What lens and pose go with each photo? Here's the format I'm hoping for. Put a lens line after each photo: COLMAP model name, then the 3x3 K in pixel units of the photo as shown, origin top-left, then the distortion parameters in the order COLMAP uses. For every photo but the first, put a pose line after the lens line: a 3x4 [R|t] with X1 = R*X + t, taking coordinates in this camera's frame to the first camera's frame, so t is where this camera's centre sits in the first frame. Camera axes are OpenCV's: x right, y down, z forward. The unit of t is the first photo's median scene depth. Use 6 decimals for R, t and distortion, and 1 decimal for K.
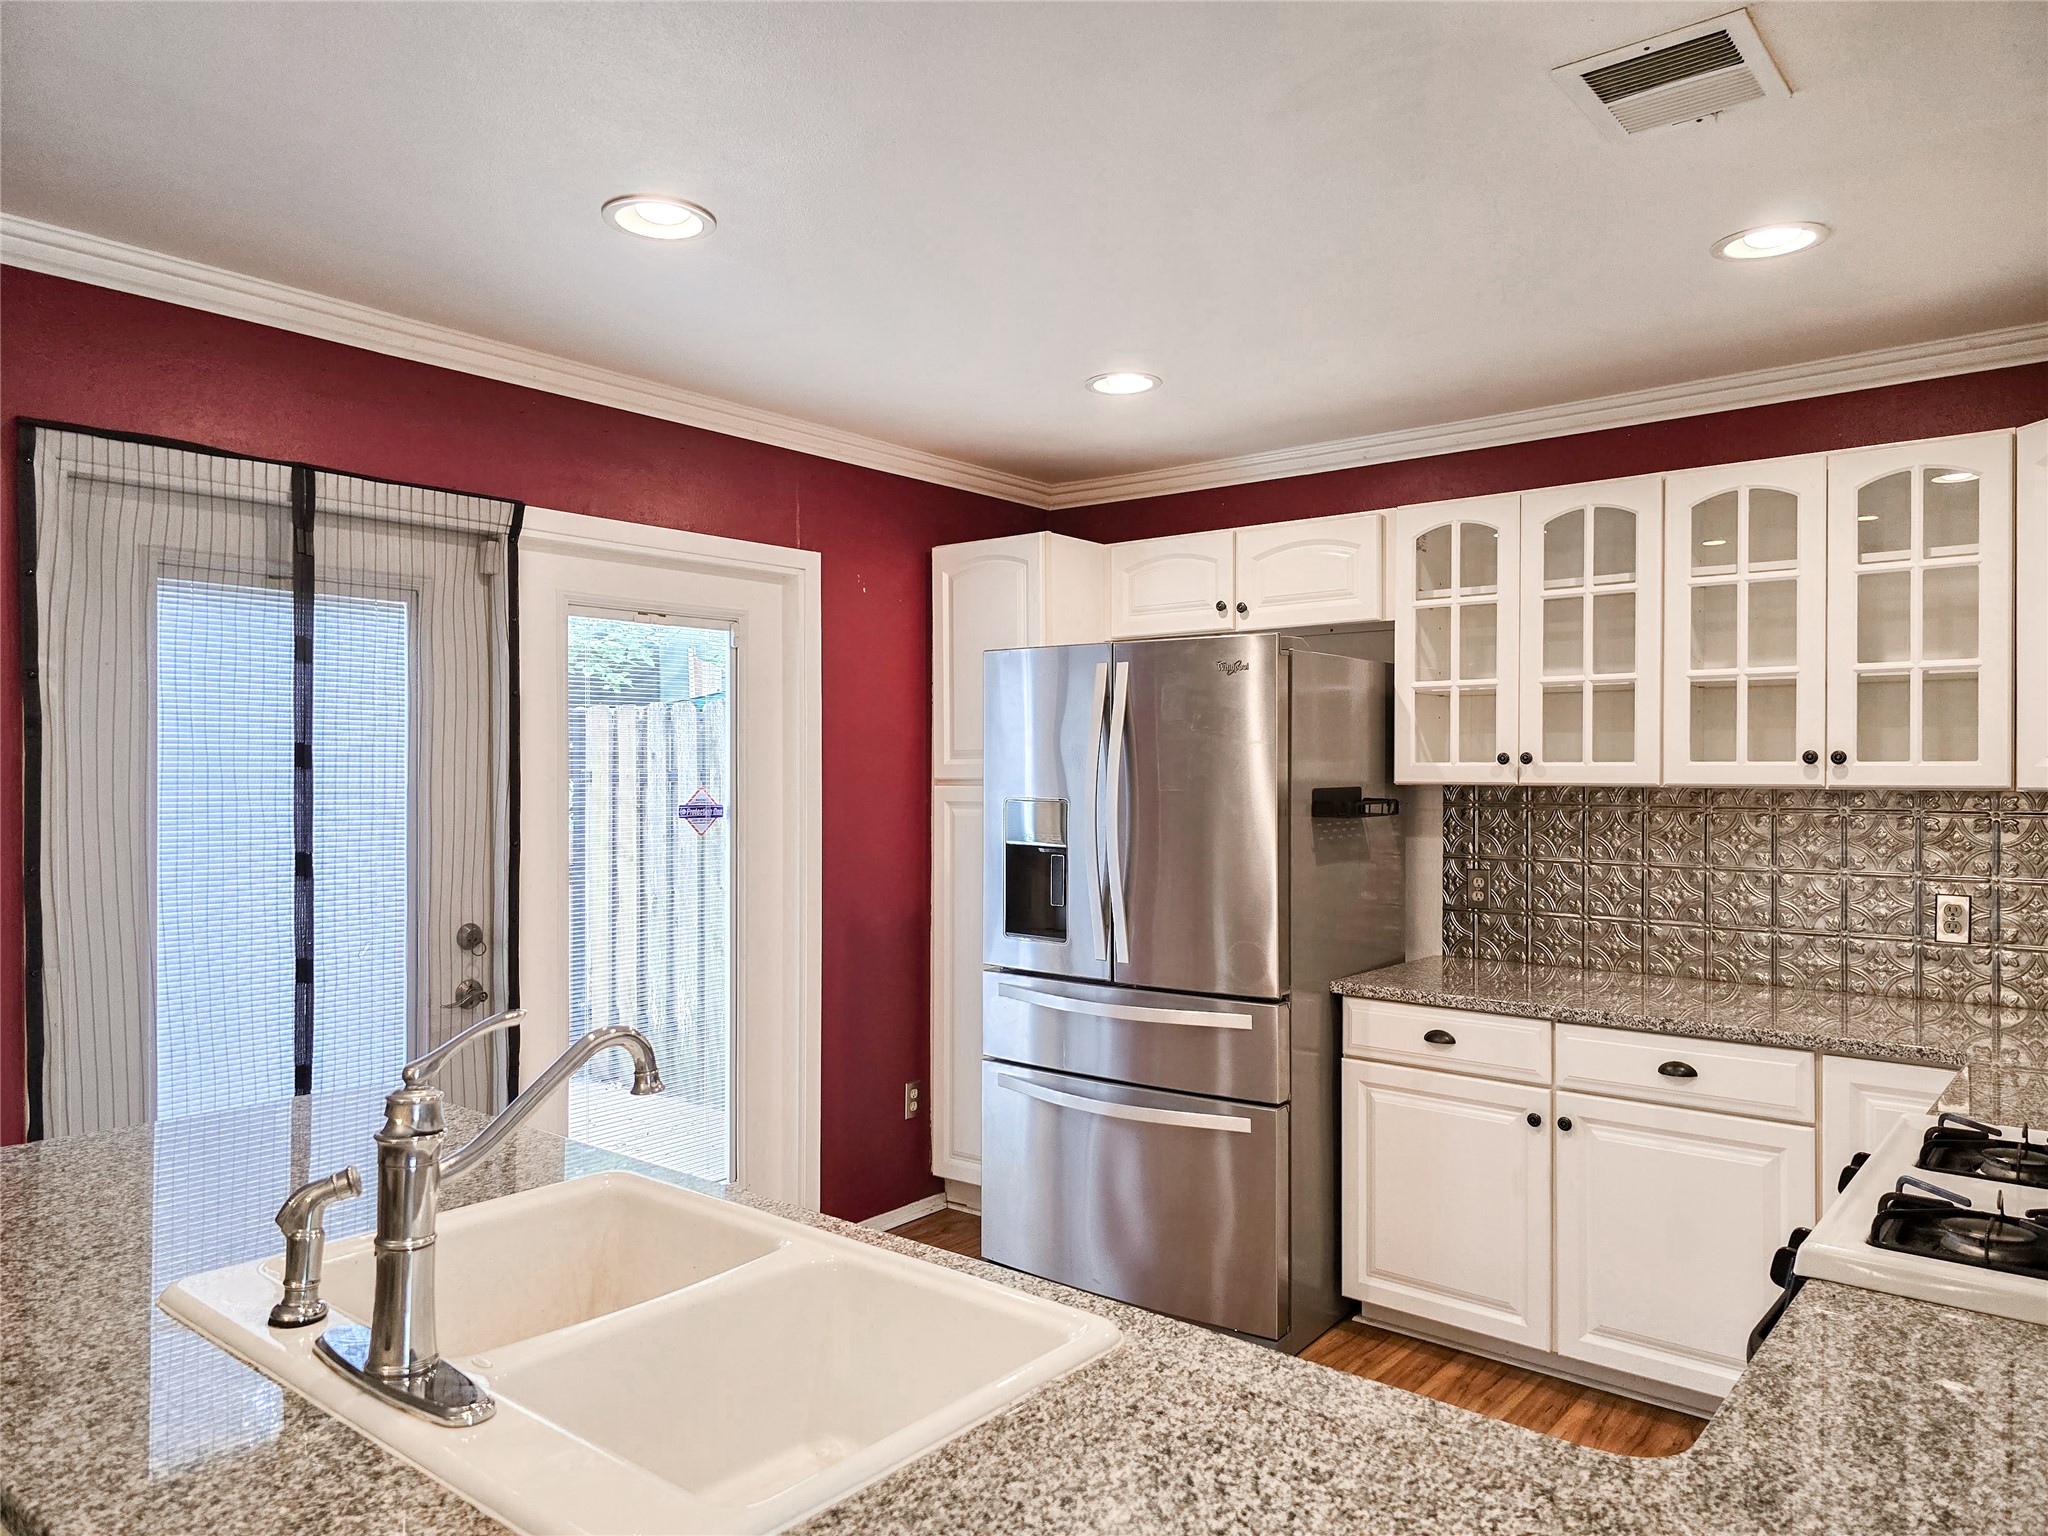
lens RADIAL K [[1384.6, 0, 1010.7], [0, 1384.6, 771.1], [0, 0, 1]] dist [0.033437, -0.012433]
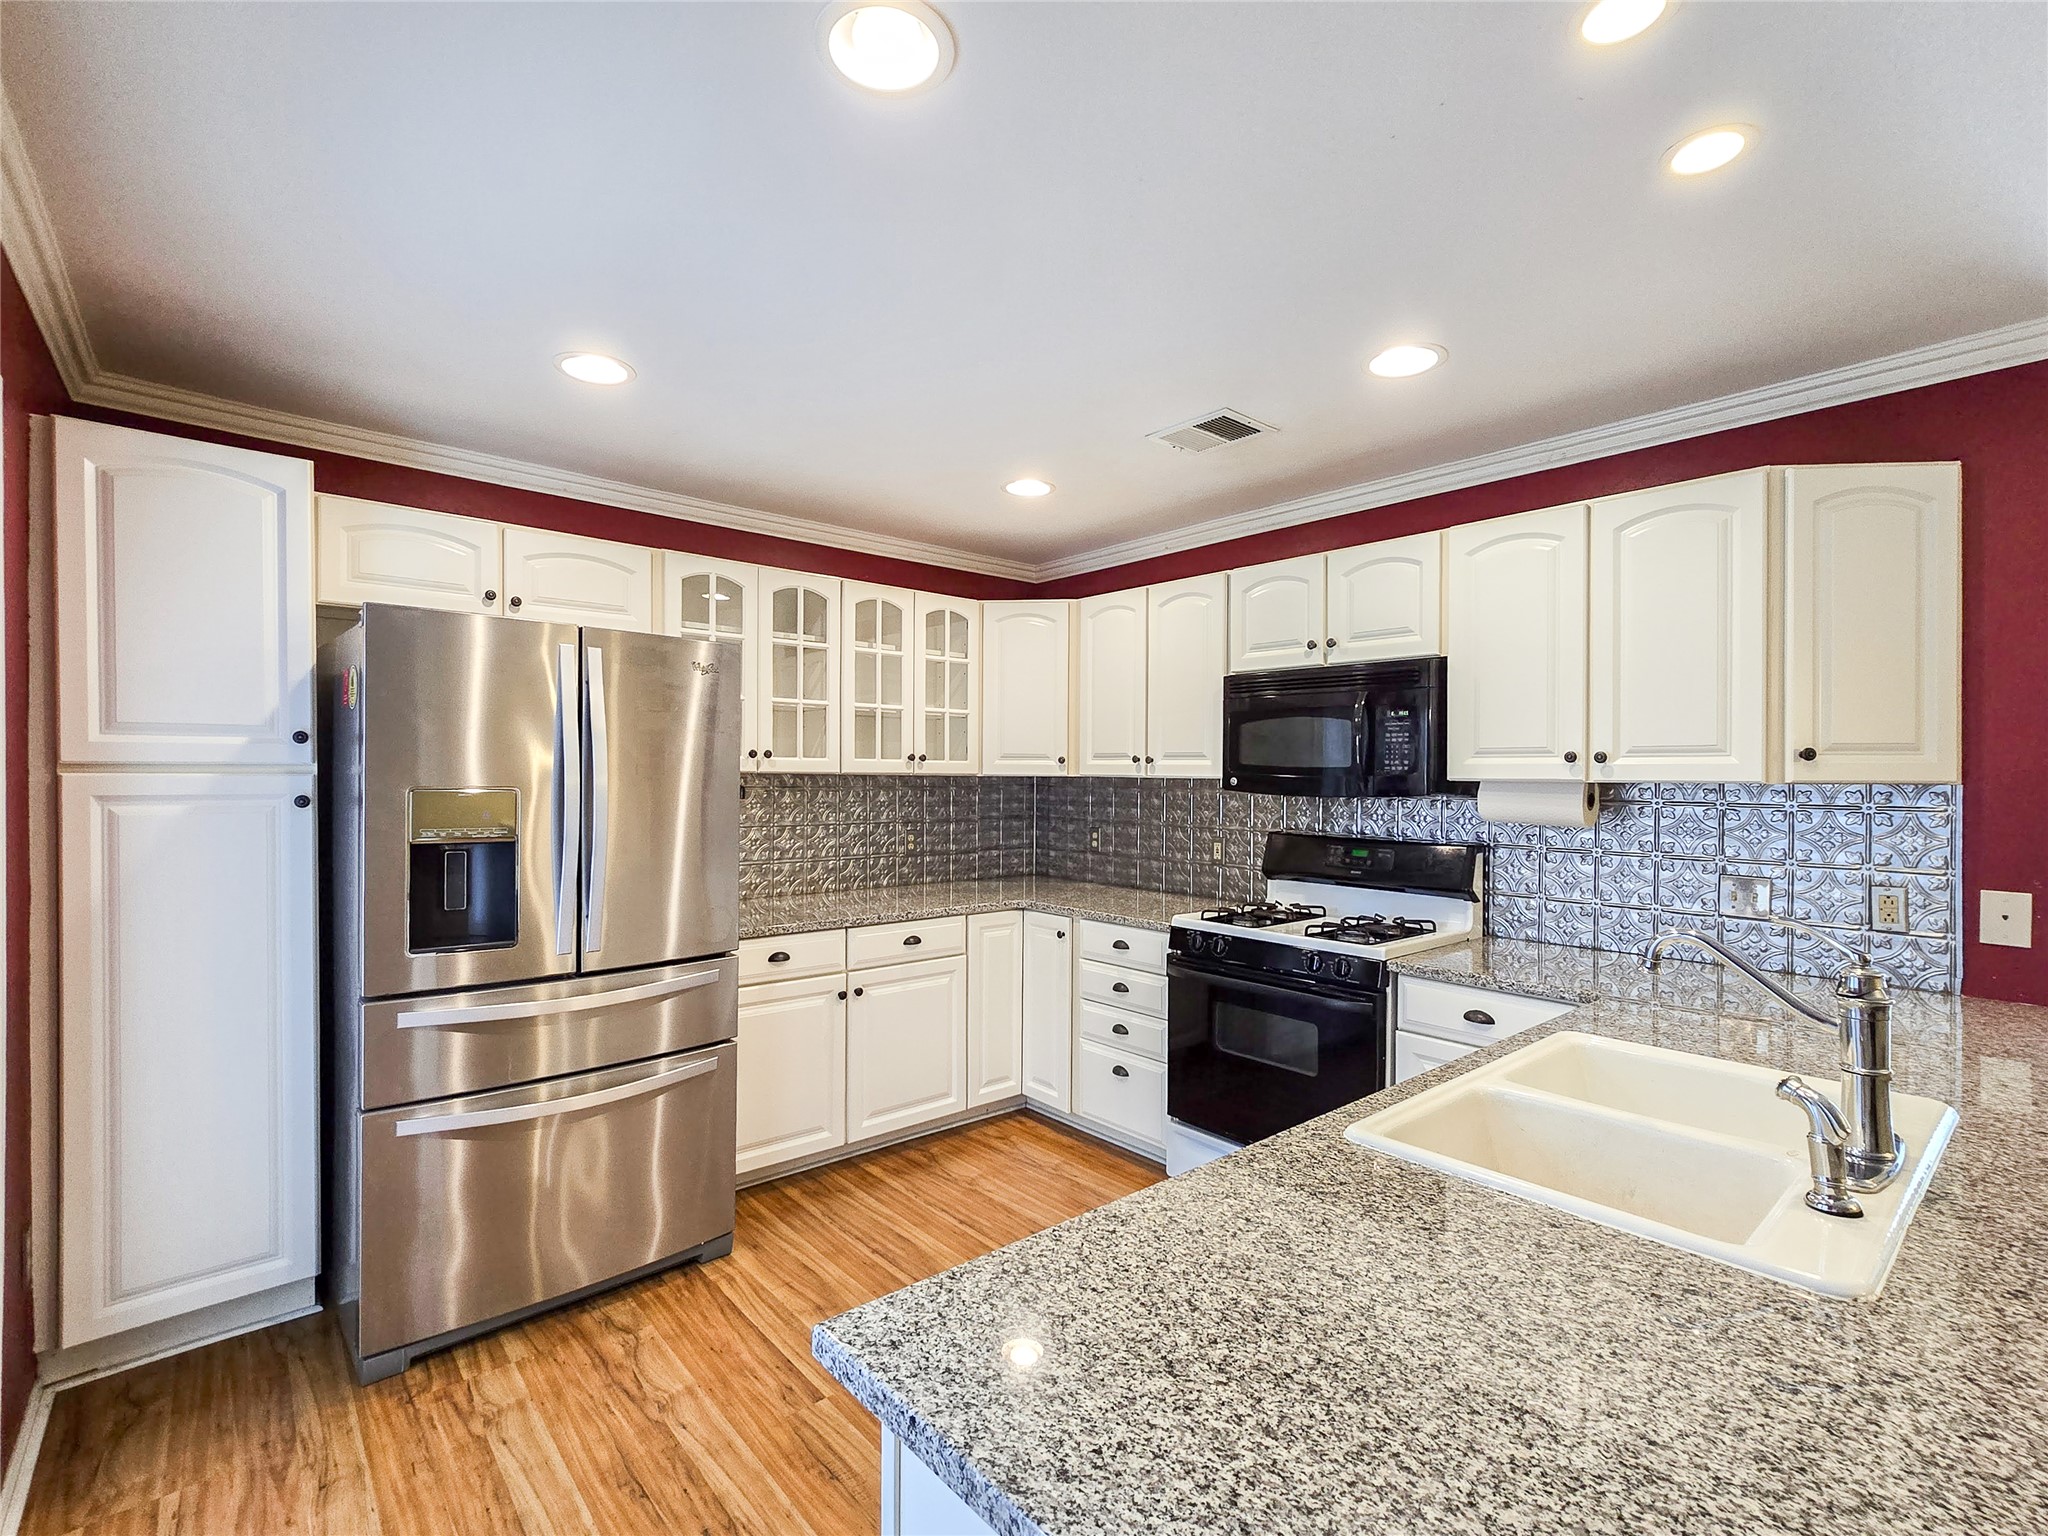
lens RADIAL K [[934.9, 0, 1025.3], [0, 934.9, 771.7], [0, 0, 1]] dist [0.003320, 0.000056]
pose [[0.167423, -0.002112, 0.985883, -0.564152], [-0.015554, 0.999868, 0.004783, 0.000312], [-0.985762, -0.016136, 0.167368, 0.614043]]
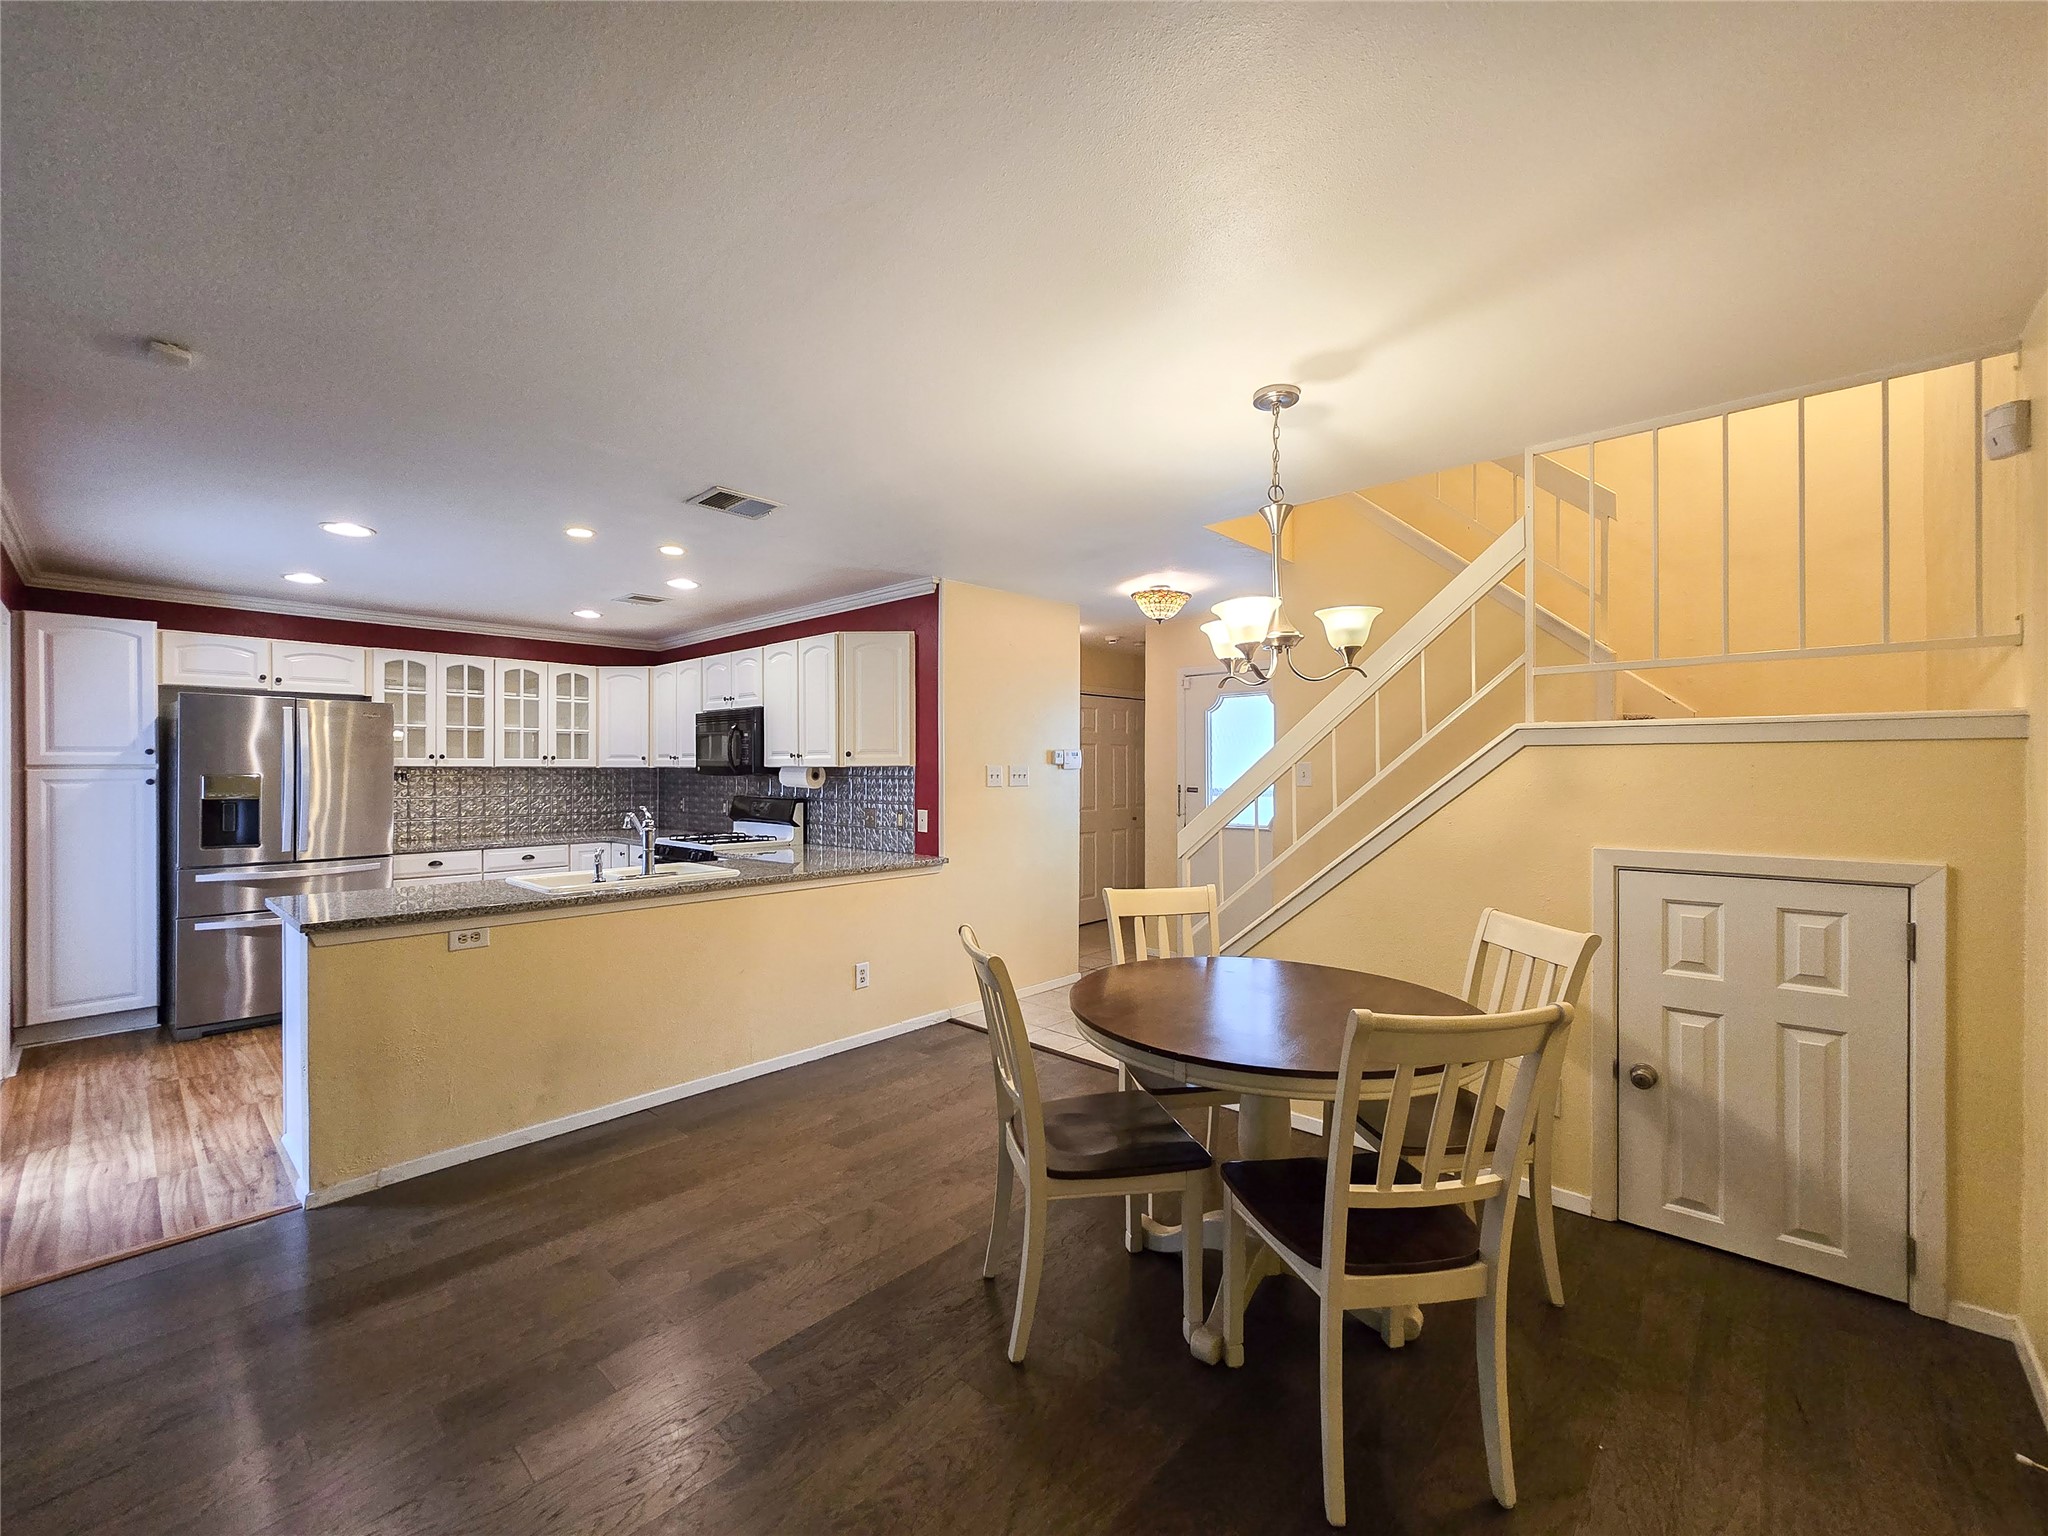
lens RADIAL K [[842.4, 0, 1007.6], [0, 842.4, 756.1], [0, 0, 1]] dist [0.009384, 0.000897]
pose [[0.073253, 0.007037, 0.997289, -1.209441], [-0.006313, 0.999958, -0.006592, -0.006383], [-0.997293, -0.005813, 0.073295, -0.188415]]
